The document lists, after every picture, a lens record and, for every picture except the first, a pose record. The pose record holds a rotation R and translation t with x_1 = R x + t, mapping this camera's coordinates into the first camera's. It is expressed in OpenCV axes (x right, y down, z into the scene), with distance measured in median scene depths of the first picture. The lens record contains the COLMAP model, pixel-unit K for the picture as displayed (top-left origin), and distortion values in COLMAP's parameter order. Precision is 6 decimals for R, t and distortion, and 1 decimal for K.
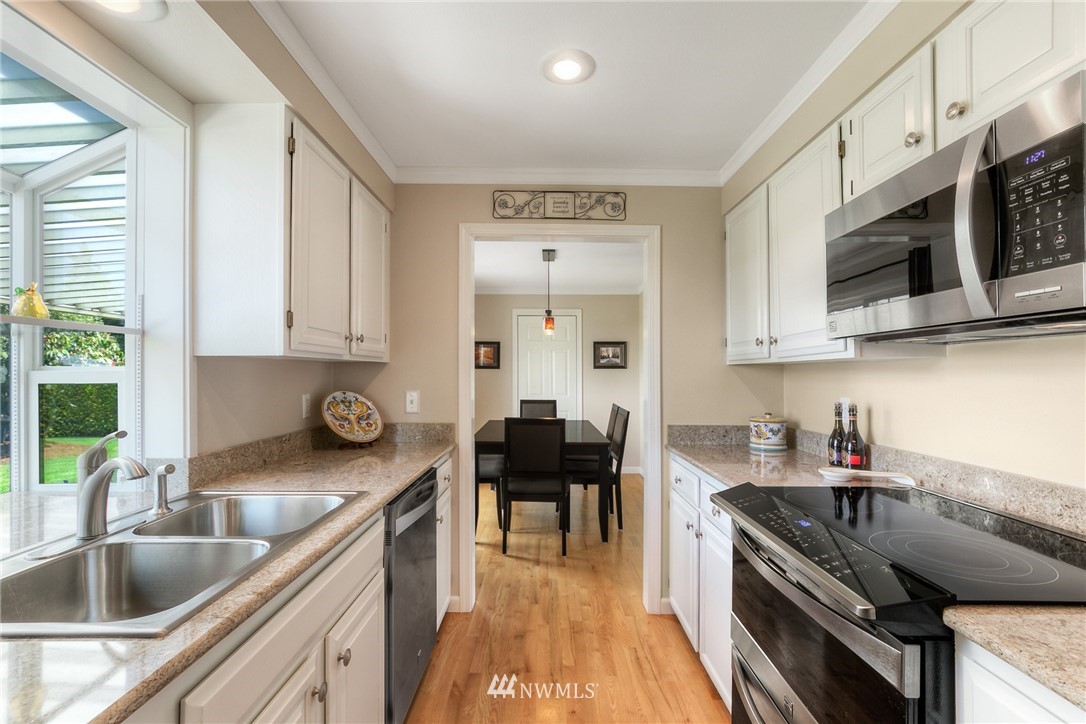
lens RADIAL K [[496.4, 0, 541.6], [0, 496.4, 368.9], [0, 0, 1]] dist [-0.026980, 0.011411]
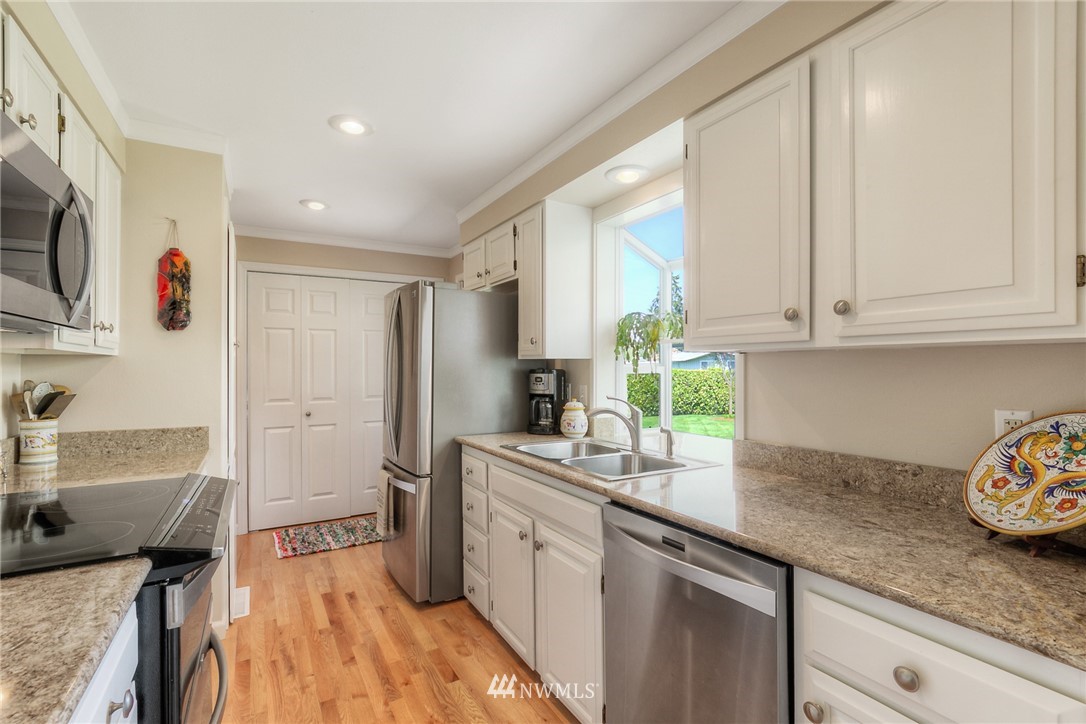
lens RADIAL K [[496.4, 0, 541.6], [0, 496.4, 368.9], [0, 0, 1]] dist [-0.026980, 0.011411]
pose [[-0.867584, 0.004025, -0.497274, 0.183203], [0.004350, 0.999990, 0.000505, 0.005061], [0.497271, -0.001724, -0.867594, 1.120350]]
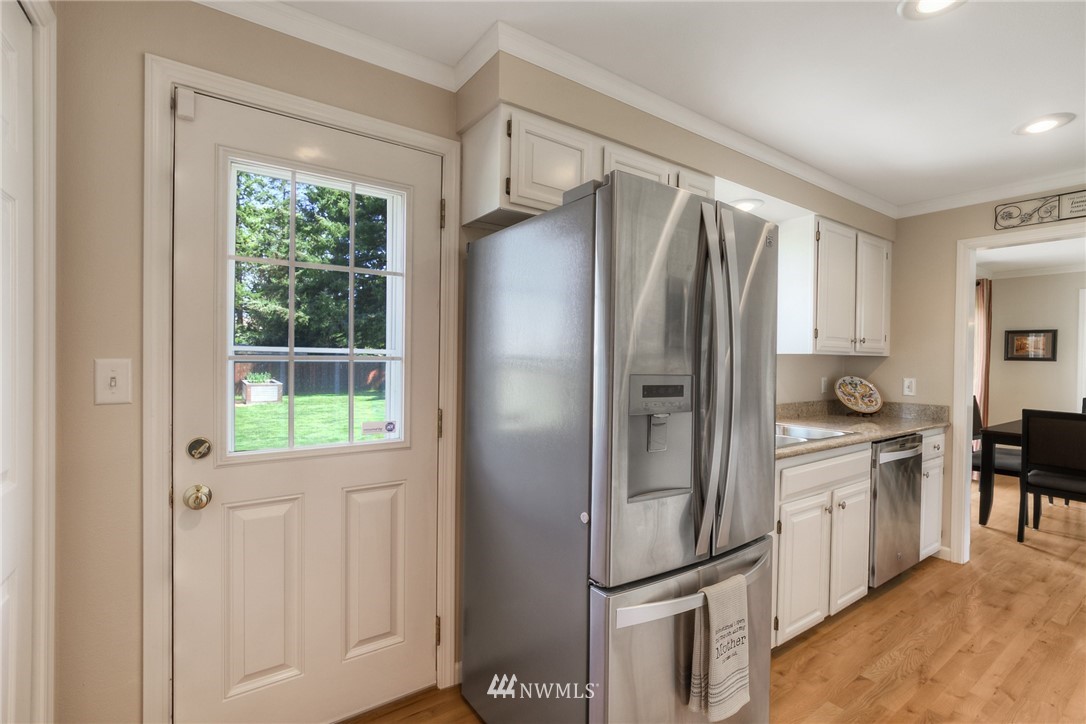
lens RADIAL K [[496.4, 0, 541.6], [0, 496.4, 368.9], [0, 0, 1]] dist [-0.026980, 0.011411]
pose [[0.573206, 0.021359, -0.819133, 0.250088], [-0.003949, 0.999721, 0.023305, -0.006020], [0.819402, -0.010124, 0.573130, -0.546267]]
